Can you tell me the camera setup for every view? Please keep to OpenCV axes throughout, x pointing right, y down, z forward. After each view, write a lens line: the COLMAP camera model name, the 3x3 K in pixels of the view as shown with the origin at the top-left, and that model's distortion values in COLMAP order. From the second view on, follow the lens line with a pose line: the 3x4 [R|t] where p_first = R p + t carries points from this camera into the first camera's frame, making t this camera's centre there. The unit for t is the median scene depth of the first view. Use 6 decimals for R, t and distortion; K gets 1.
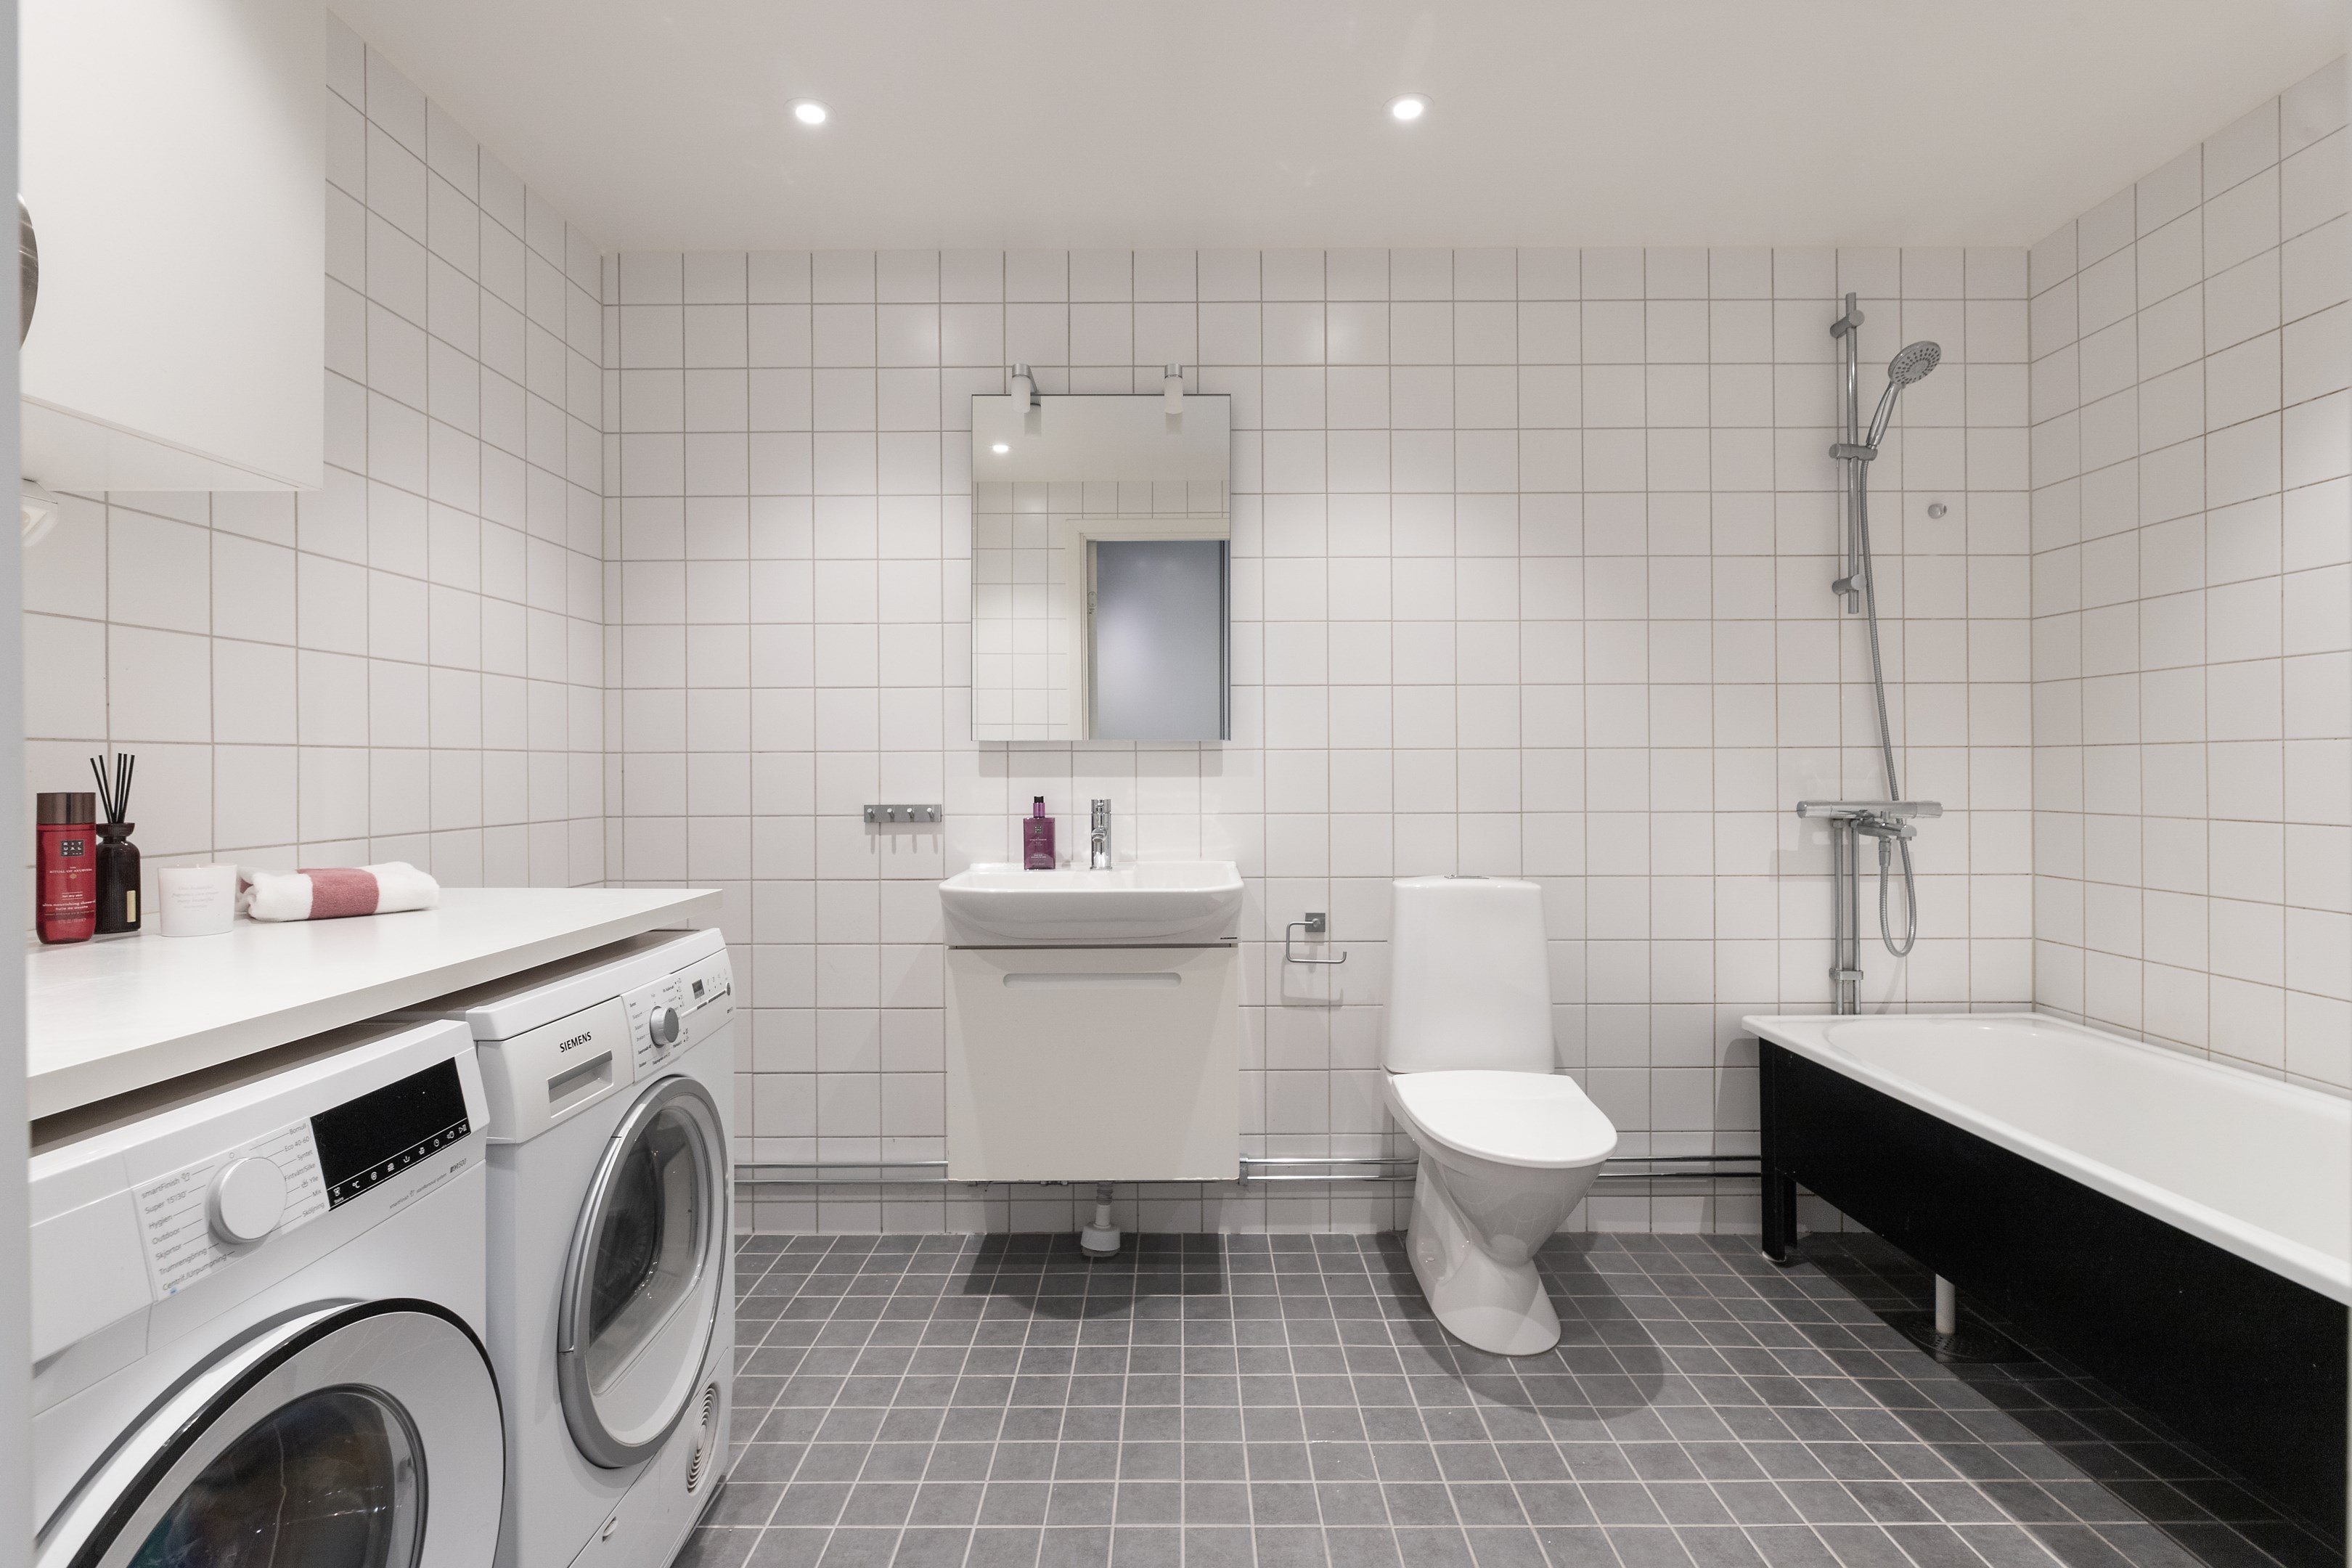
lens RADIAL K [[1148.2, 0, 1176.0], [0, 1148.2, 771.6], [0, 0, 1]] dist [-0.001091, -0.000201]
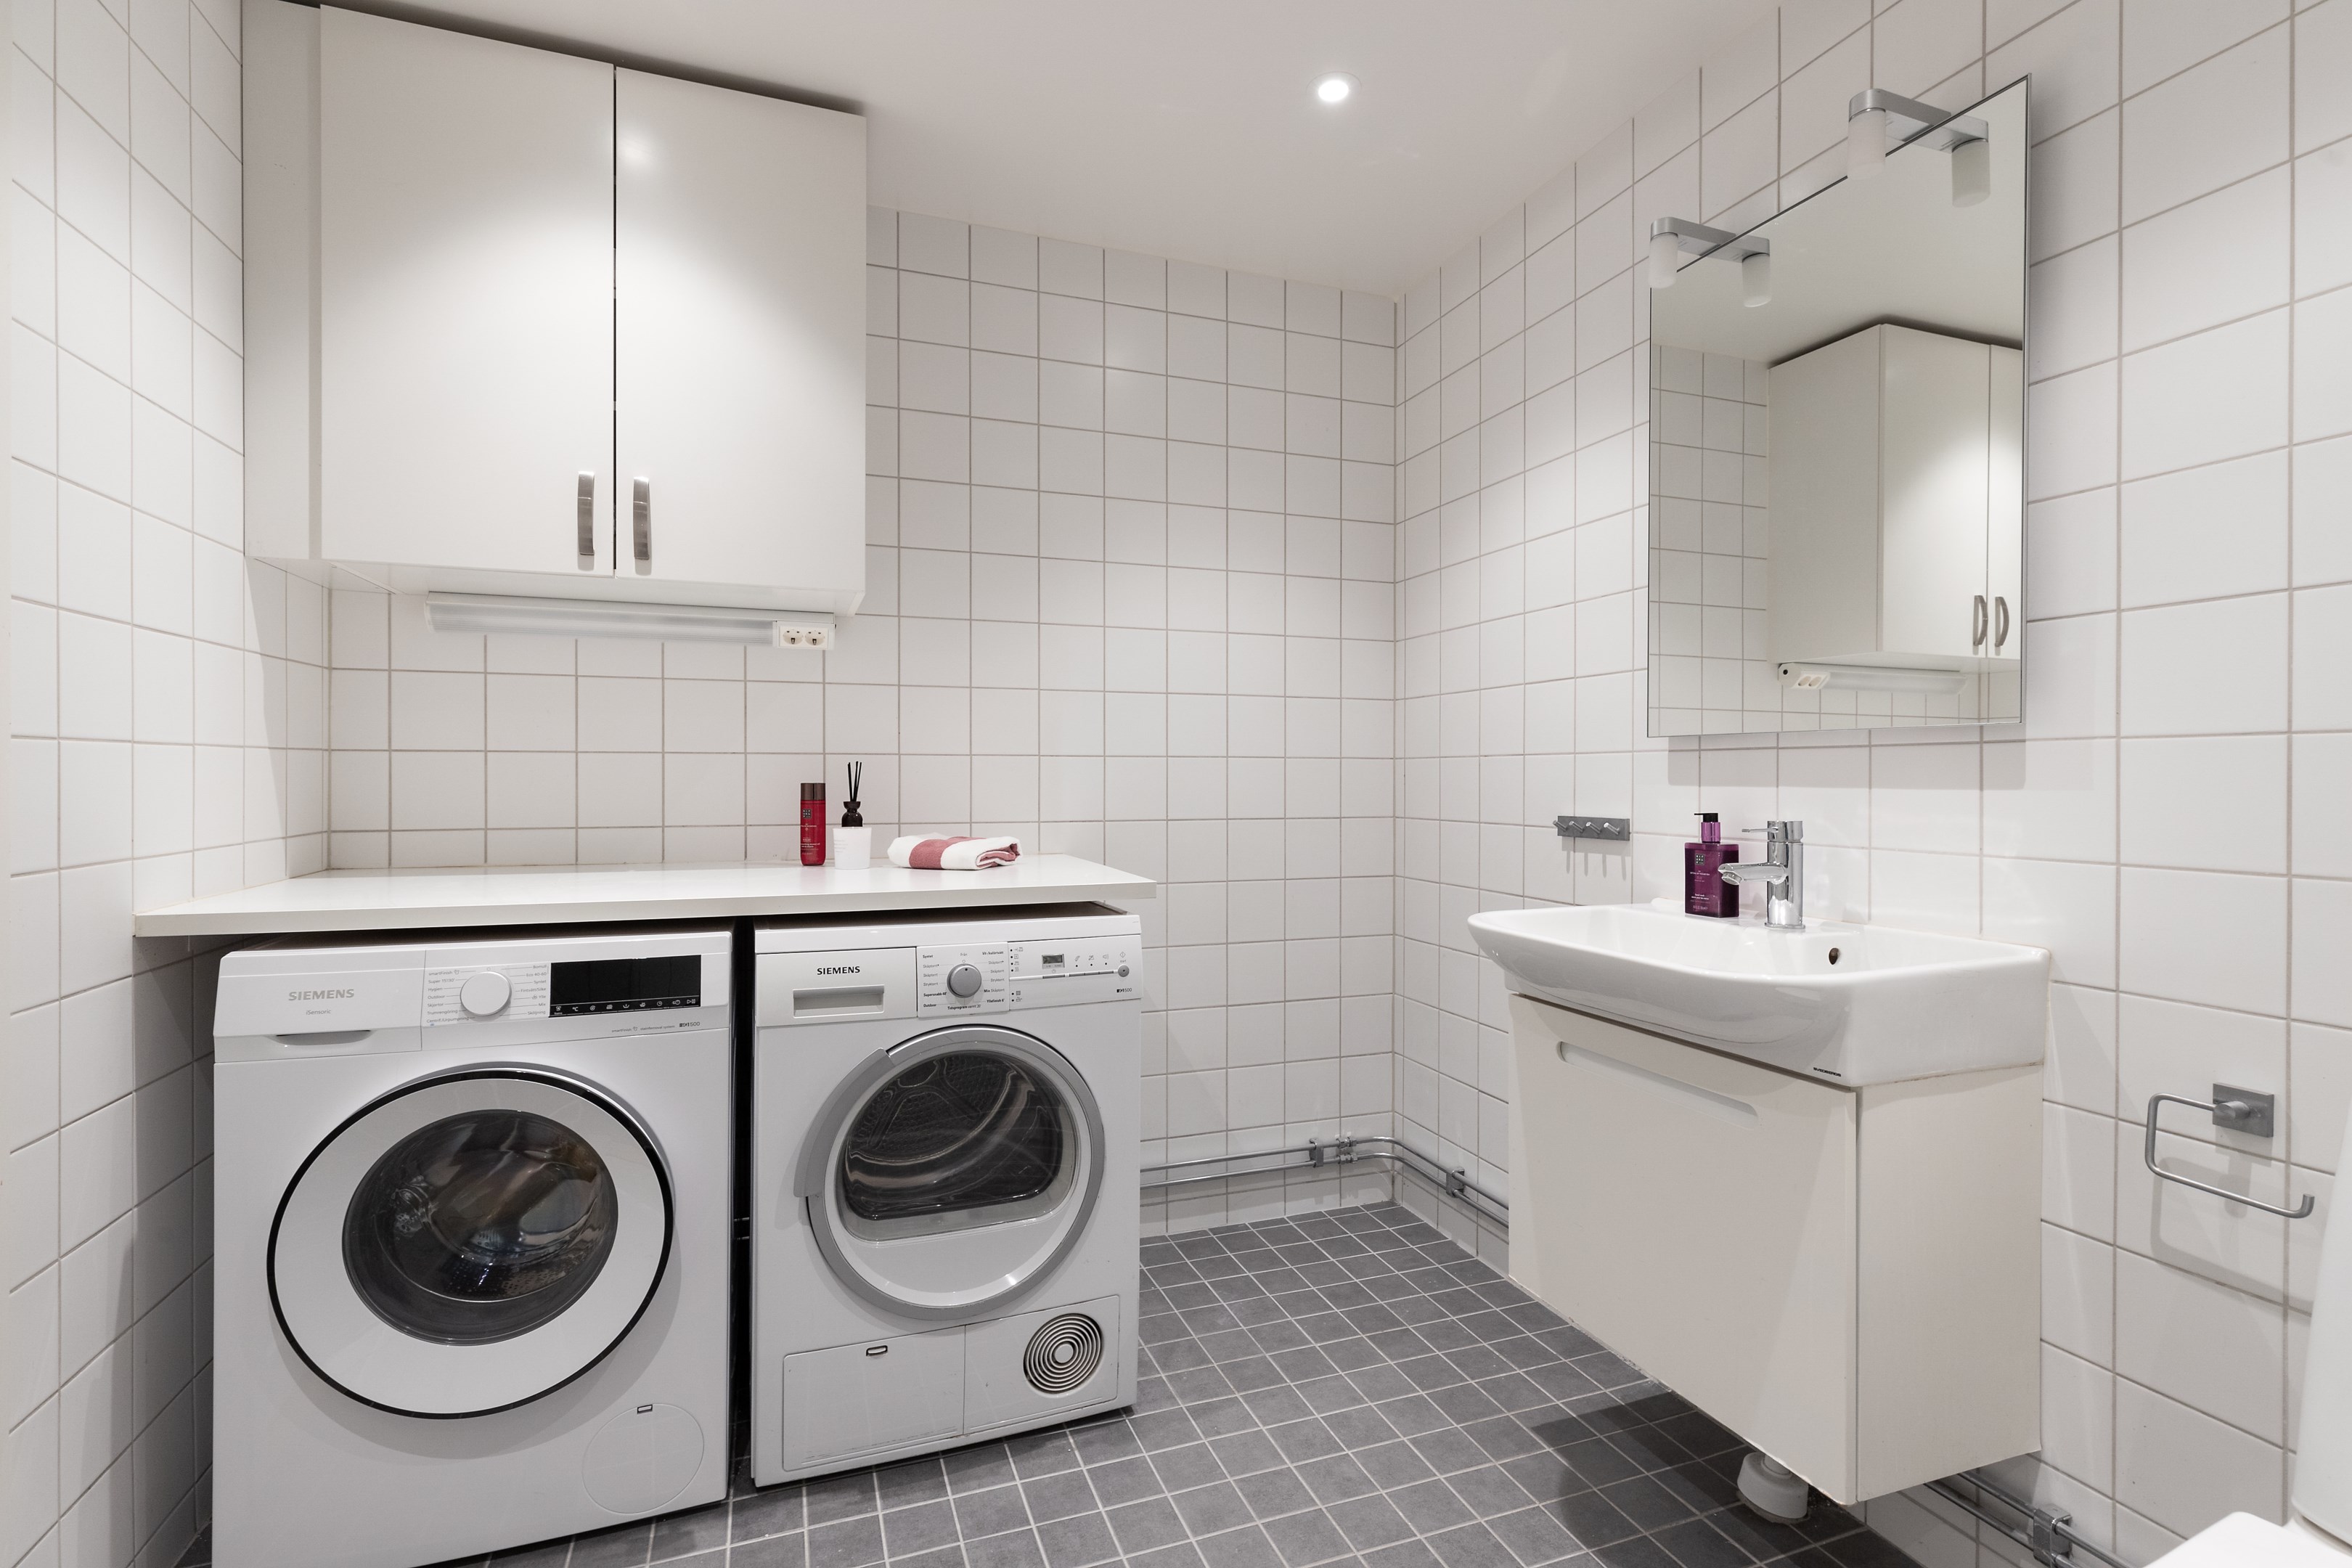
lens RADIAL K [[1065.0, 0, 1171.0], [0, 1065.0, 778.7], [0, 0, 1]] dist [0.003993, 0.000534]
pose [[0.335564, 0.006311, -0.941996, 0.388893], [-0.007144, 0.999966, 0.004155, 0.000234], [0.941990, 0.005336, 0.335598, 0.462471]]
